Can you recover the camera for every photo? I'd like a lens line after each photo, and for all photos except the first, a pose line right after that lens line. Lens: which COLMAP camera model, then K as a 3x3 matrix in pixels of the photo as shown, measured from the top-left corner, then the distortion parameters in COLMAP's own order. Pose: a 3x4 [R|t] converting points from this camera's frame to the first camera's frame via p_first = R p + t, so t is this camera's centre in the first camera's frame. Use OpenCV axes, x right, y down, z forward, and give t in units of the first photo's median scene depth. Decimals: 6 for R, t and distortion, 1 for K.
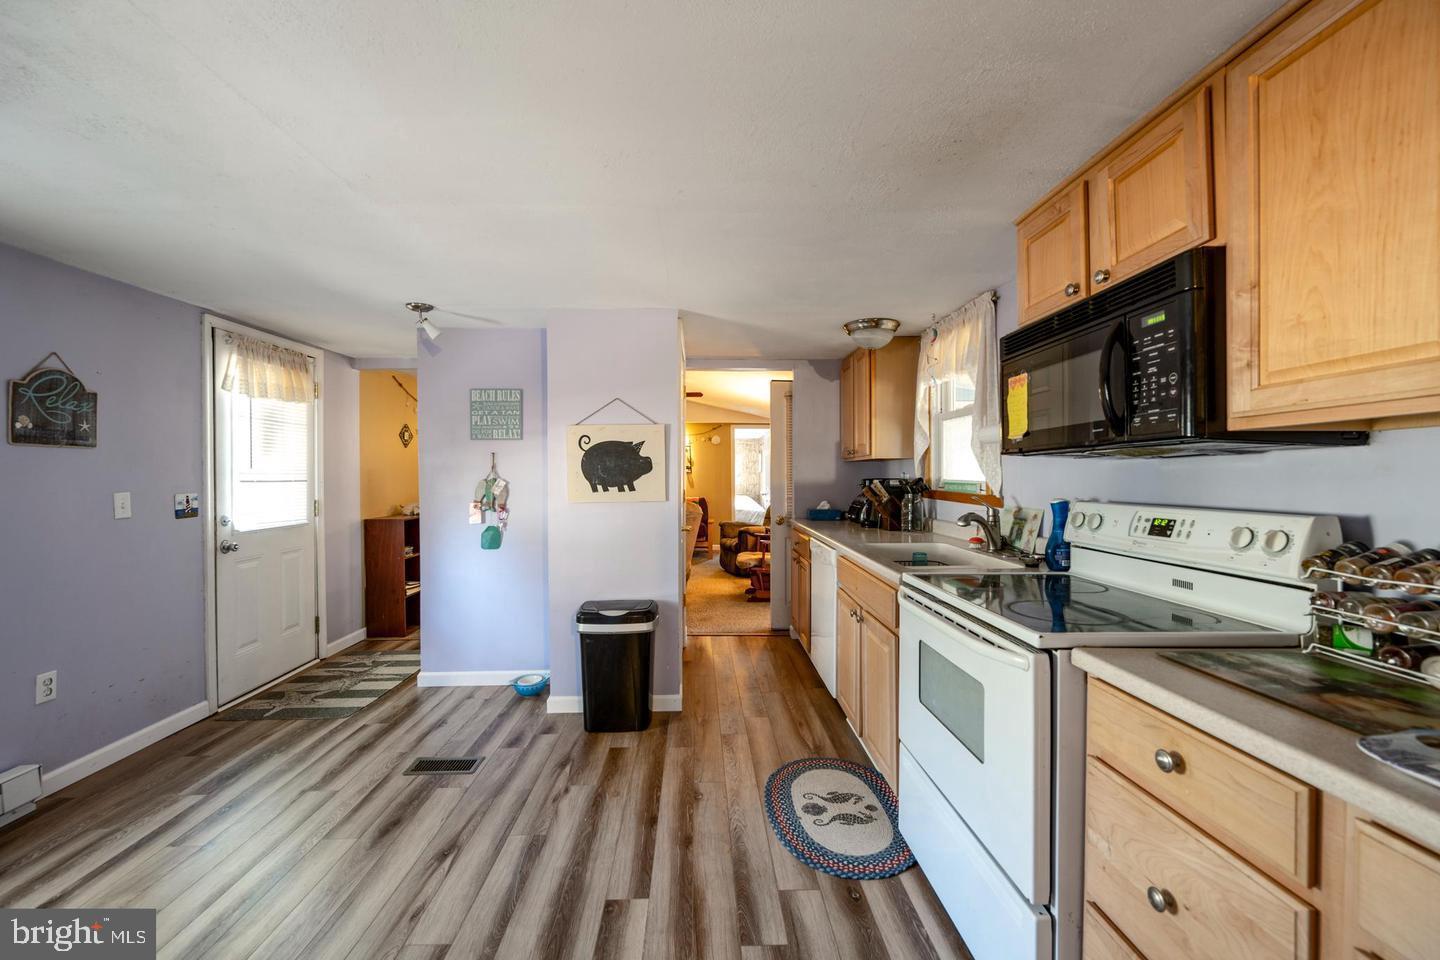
lens RADIAL K [[577.6, 0, 720.8], [0, 577.6, 479.8], [0, 0, 1]] dist [-0.002412, -0.000266]
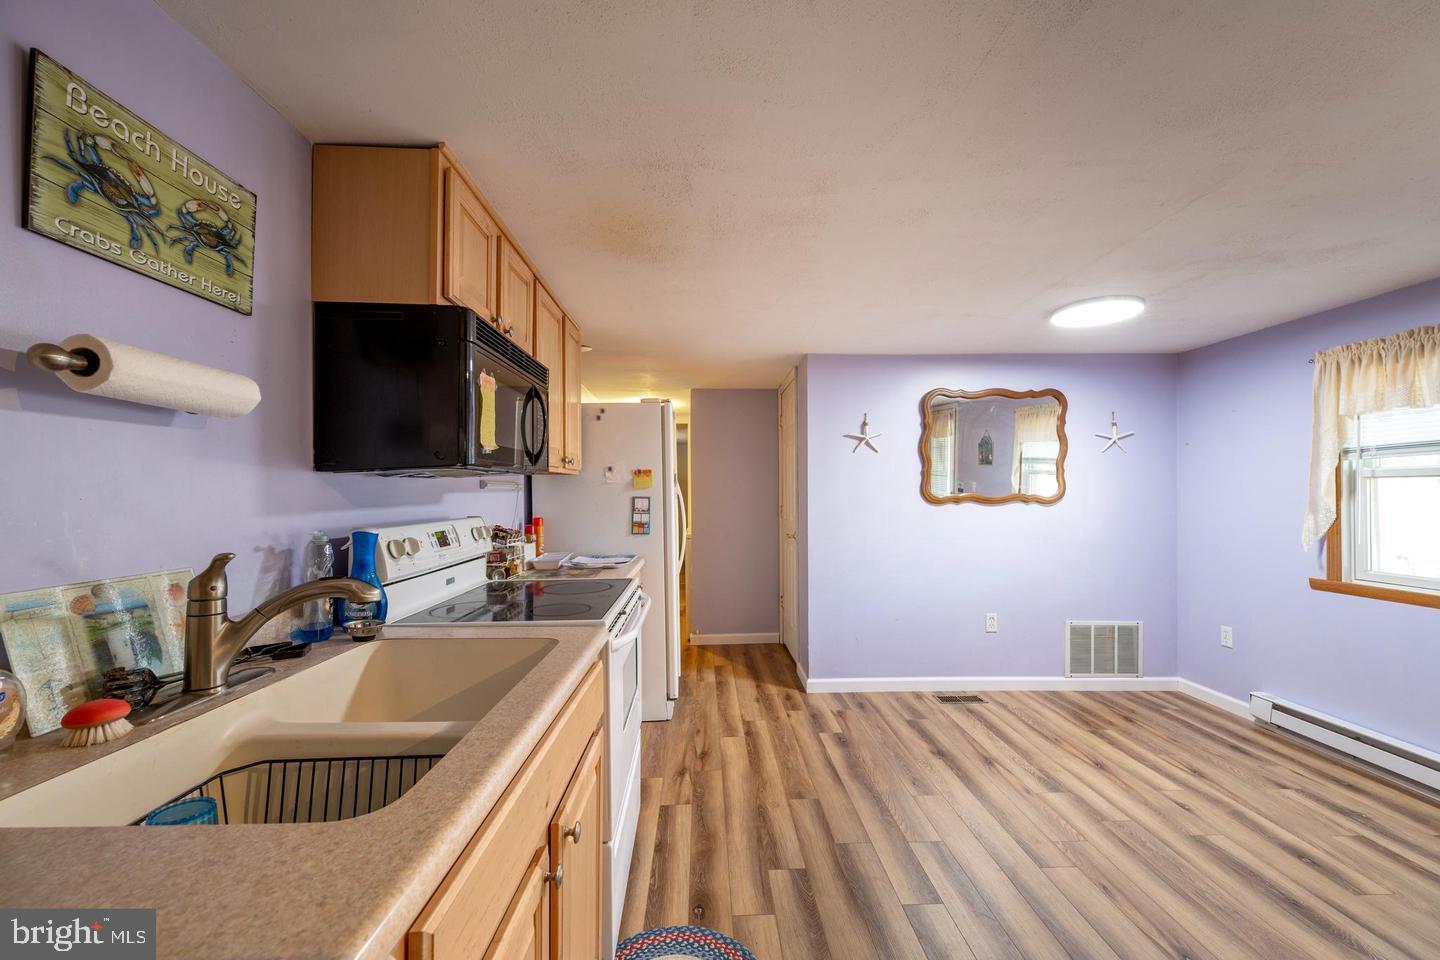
lens RADIAL K [[577.6, 0, 722.8], [0, 577.6, 485.3], [0, 0, 1]] dist [-0.002412, -0.000266]
pose [[-0.999971, 0.007557, 0.000393, 0.190459], [0.007554, 0.999954, -0.005894, -0.012896], [-0.000438, -0.005891, -0.999983, 2.066055]]
